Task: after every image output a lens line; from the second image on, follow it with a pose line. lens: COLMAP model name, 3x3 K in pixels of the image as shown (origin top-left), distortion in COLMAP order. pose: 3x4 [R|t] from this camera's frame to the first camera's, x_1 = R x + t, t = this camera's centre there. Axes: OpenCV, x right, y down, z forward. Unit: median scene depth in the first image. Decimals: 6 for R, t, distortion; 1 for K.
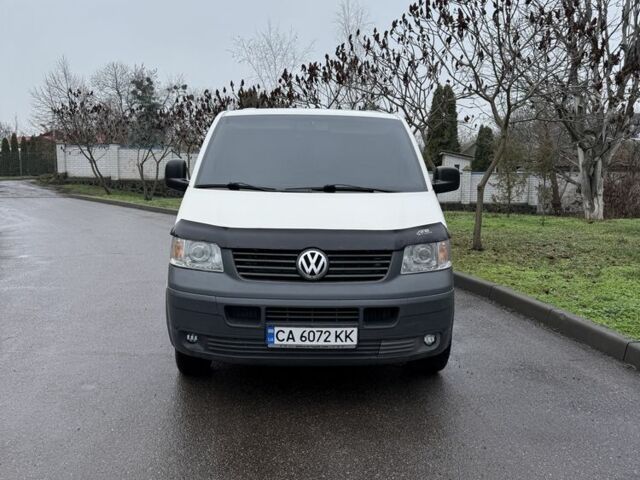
lens RADIAL K [[595.9, 0, 320.0], [0, 595.9, 240.0], [0, 0, 1]] dist [0.125917, -0.249873]
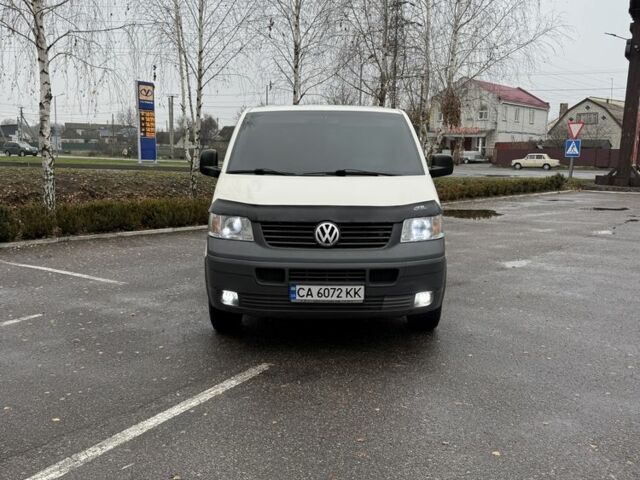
lens RADIAL K [[595.9, 0, 320.0], [0, 595.9, 240.0], [0, 0, 1]] dist [0.125917, -0.249873]
pose [[0.999828, -0.004383, -0.017996, -0.005172], [0.004501, 0.999968, 0.006574, 0.044604], [0.017966, -0.006654, 0.999816, -0.212132]]
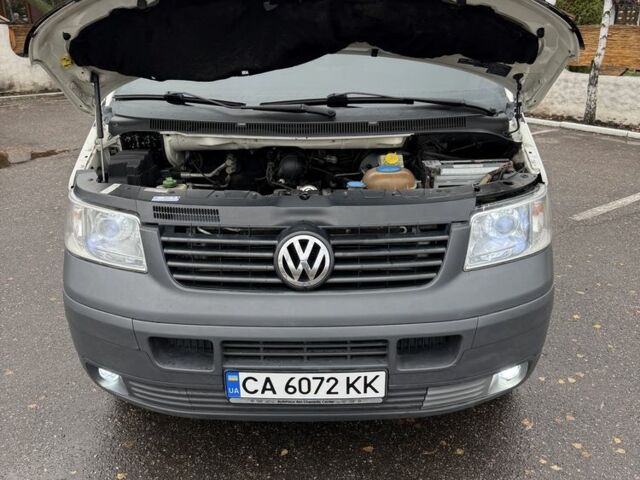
lens RADIAL K [[595.9, 0, 320.0], [0, 595.9, 240.0], [0, 0, 1]] dist [0.125917, -0.249873]
pose [[0.999007, -0.012268, -0.042838, 0.026200], [0.022349, 0.969645, 0.243494, -0.110741], [0.038551, -0.244210, 0.968956, 0.474836]]
